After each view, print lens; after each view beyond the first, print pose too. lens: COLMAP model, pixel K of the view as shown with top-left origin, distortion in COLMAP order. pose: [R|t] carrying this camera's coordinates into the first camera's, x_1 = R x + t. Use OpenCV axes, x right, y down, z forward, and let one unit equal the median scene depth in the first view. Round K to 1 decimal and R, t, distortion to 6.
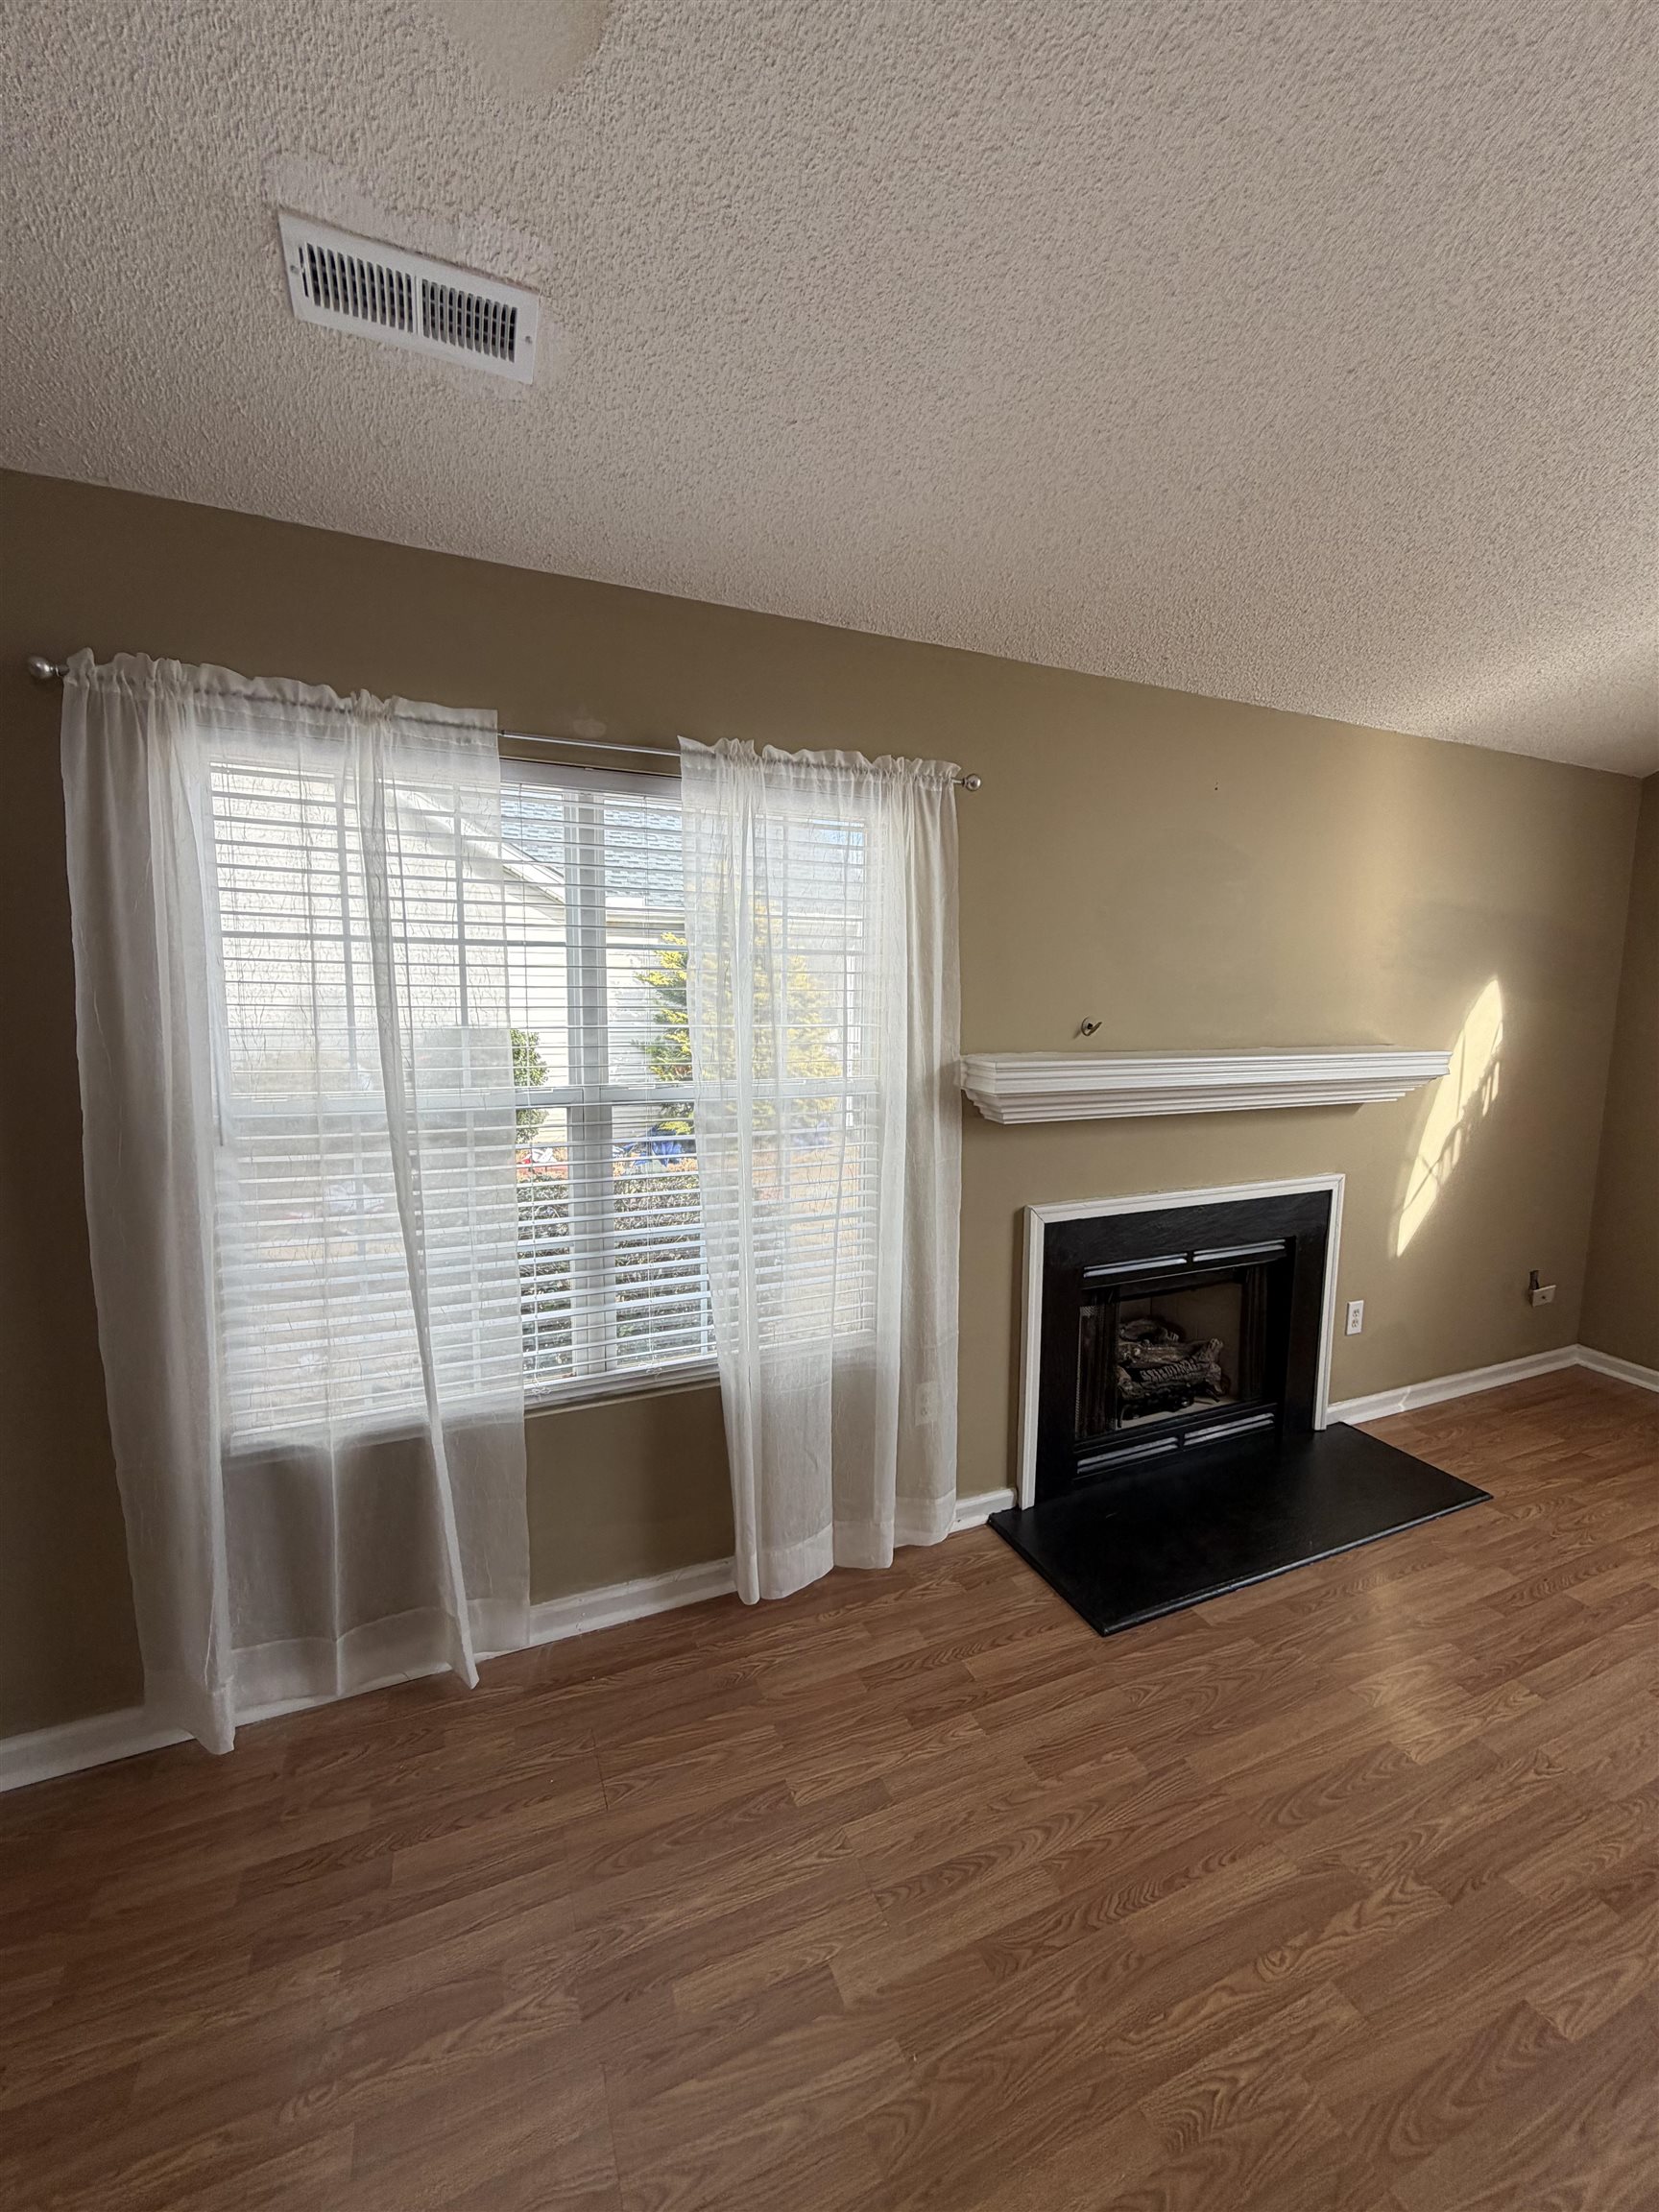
lens RADIAL K [[881.4, 0, 832.8], [0, 881.4, 1099.1], [0, 0, 1]] dist [0.000493, 0.000101]
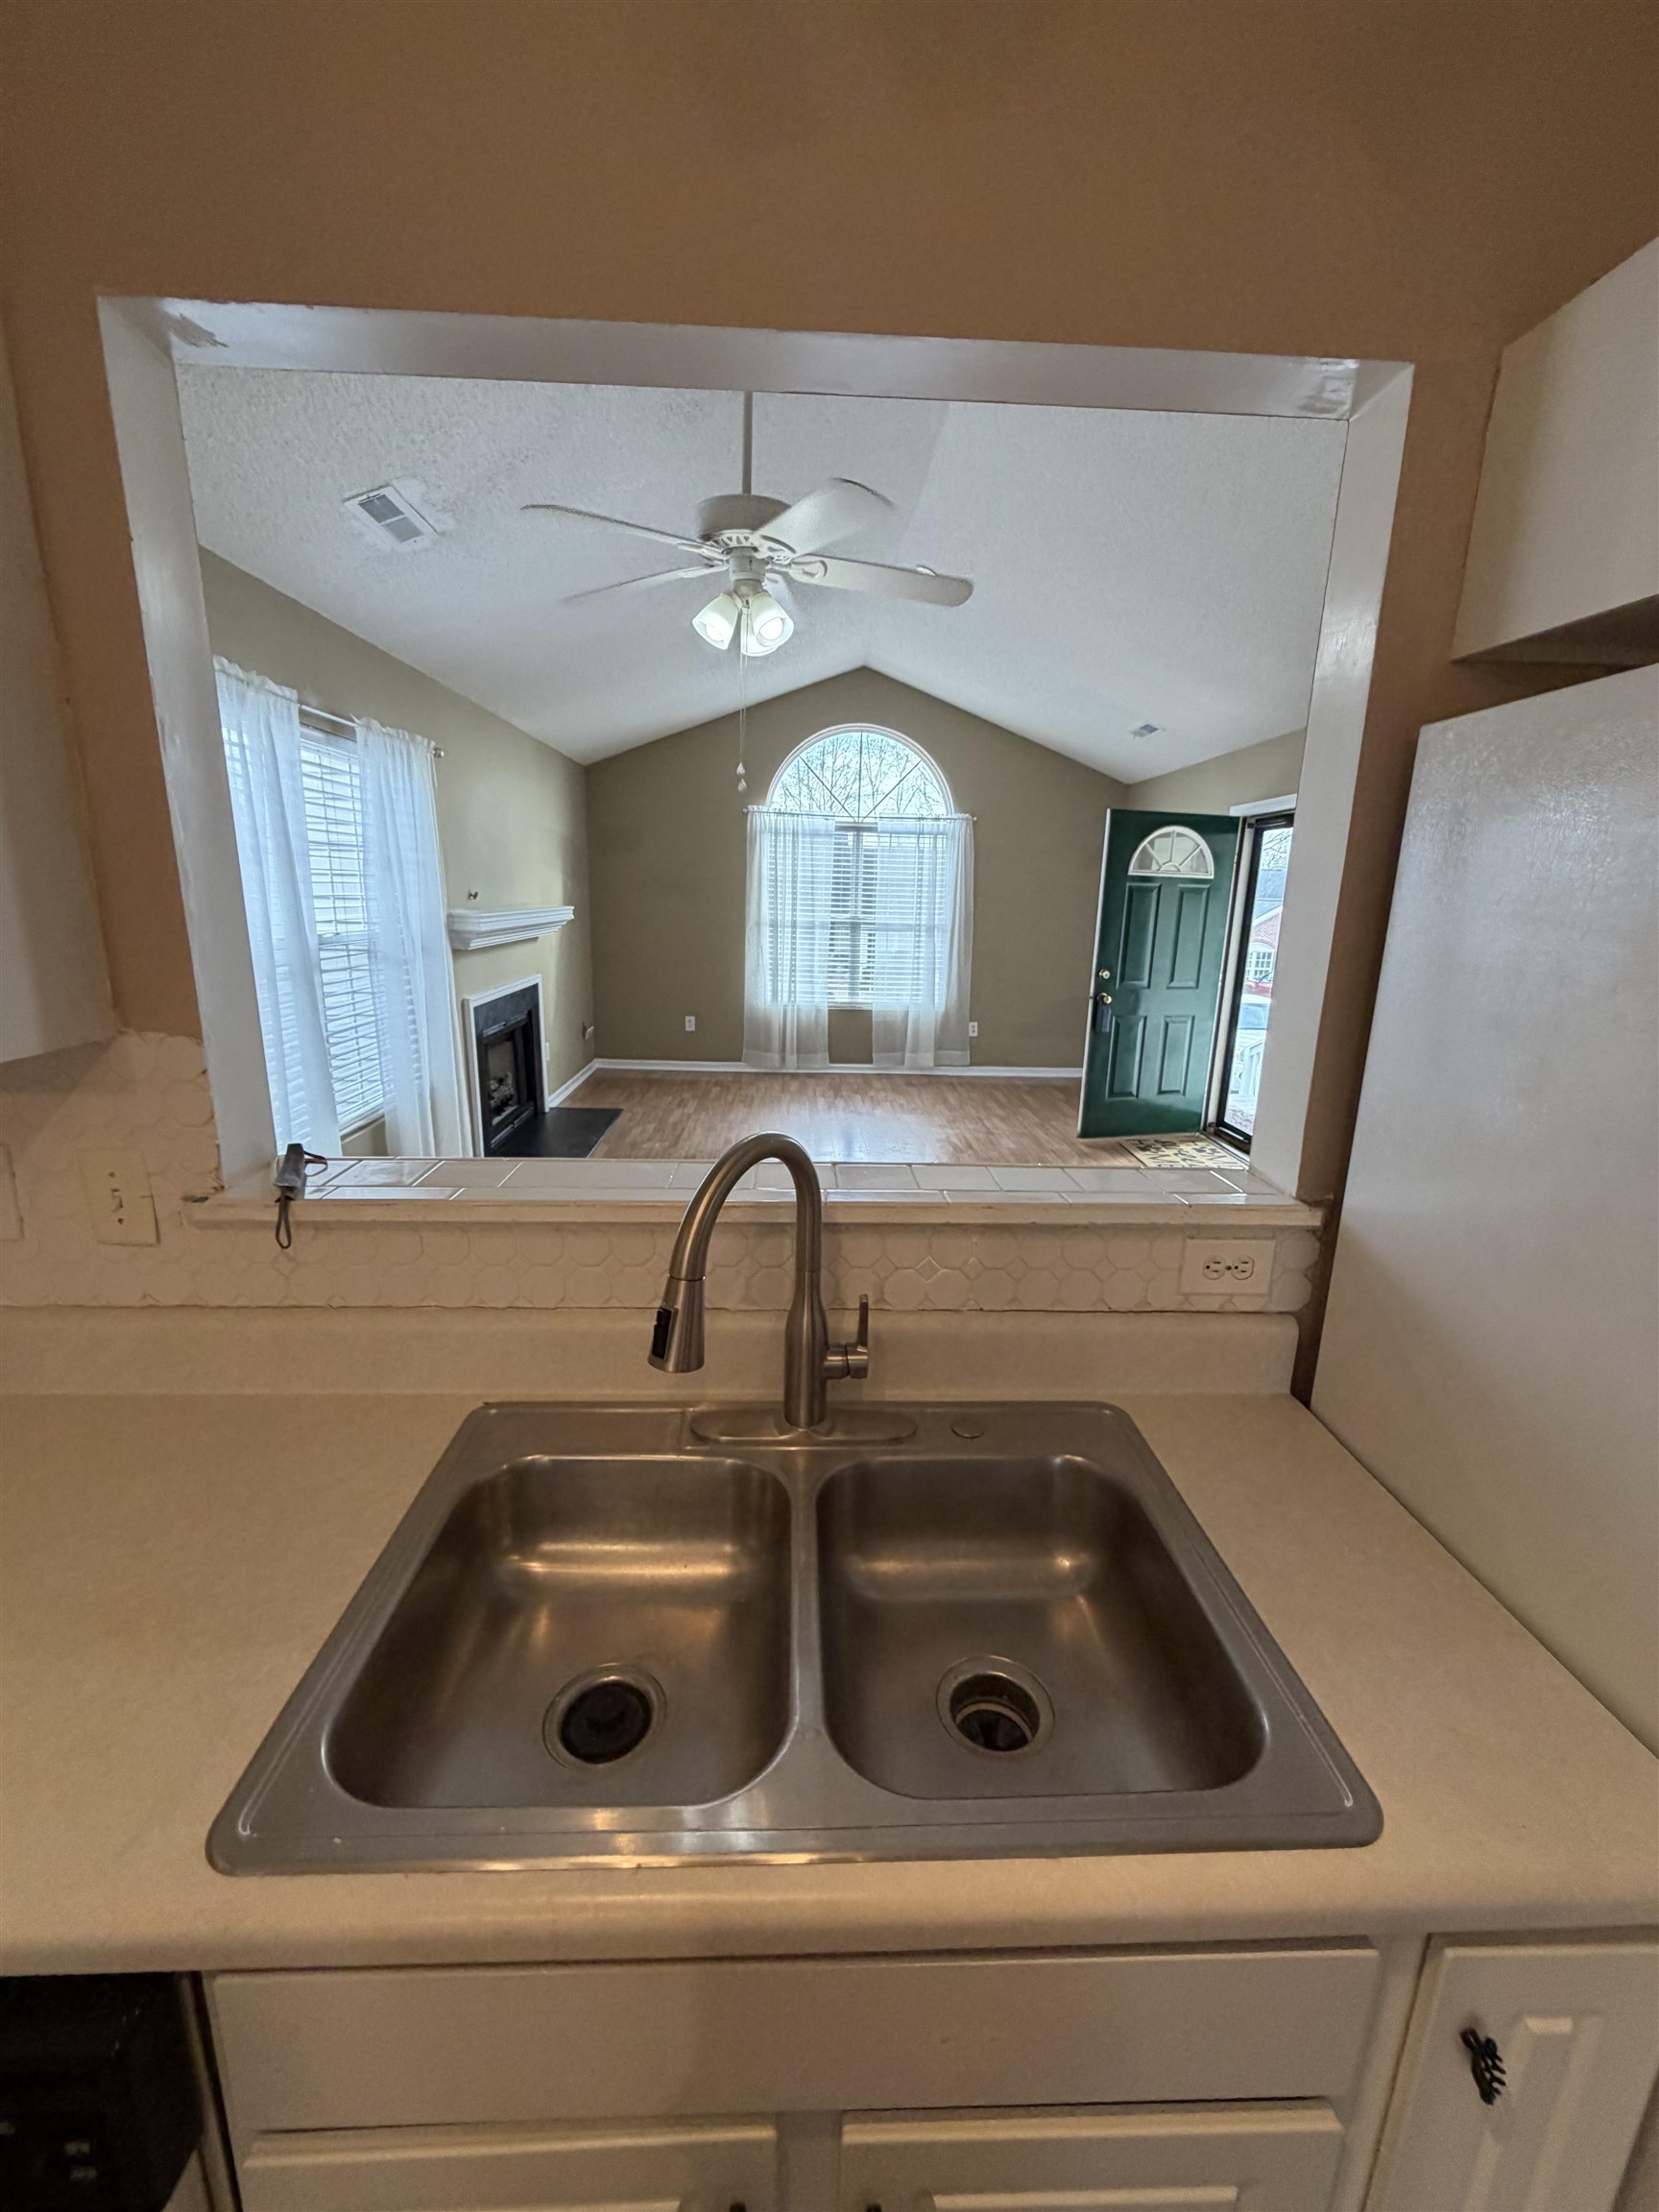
lens RADIAL K [[881.4, 0, 832.4], [0, 881.4, 1100.0], [0, 0, 1]] dist [0.000493, 0.000101]
pose [[0.359767, -0.218247, 0.907158, -1.324277], [0.092542, 0.975811, 0.198063, 0.043724], [-0.928442, 0.012694, 0.371262, -0.385028]]
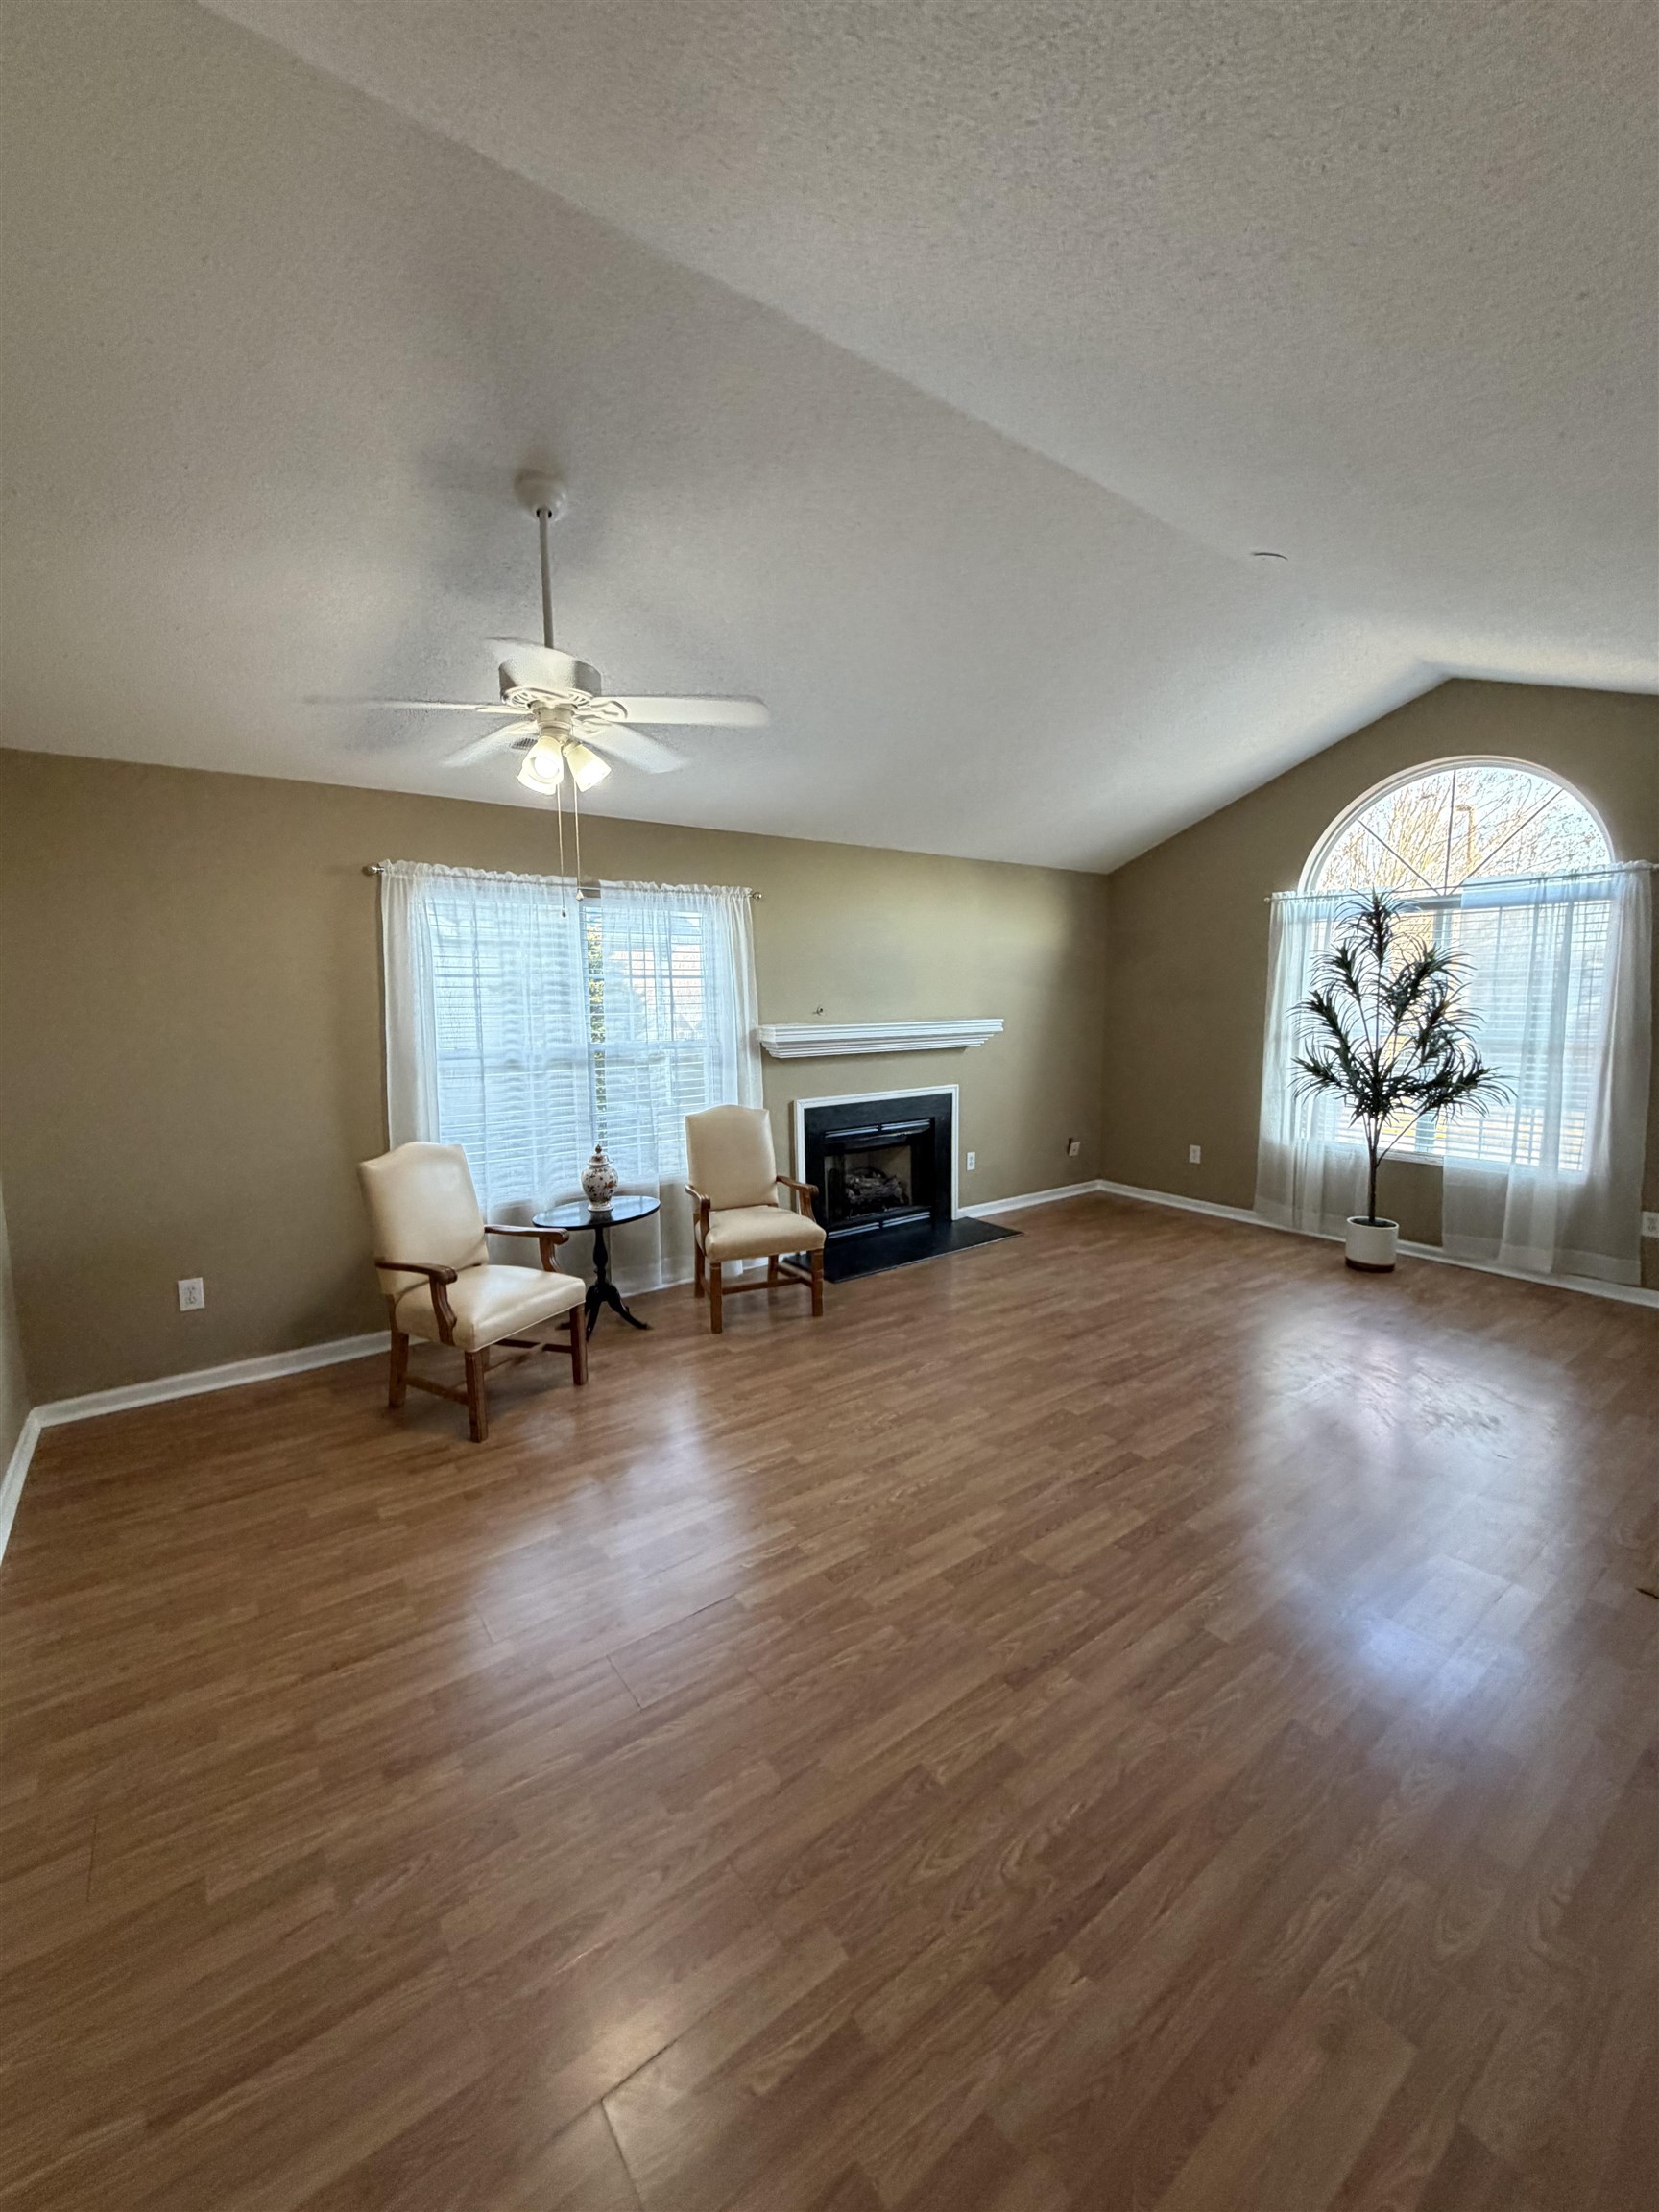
lens RADIAL K [[881.4, 0, 830.0], [0, 881.4, 1099.6], [0, 0, 1]] dist [0.000493, 0.000101]
pose [[0.973695, -0.047625, 0.222825, -0.170048], [0.047691, 0.998849, 0.005088, 0.130397], [-0.222811, 0.005672, 0.974845, -1.120147]]
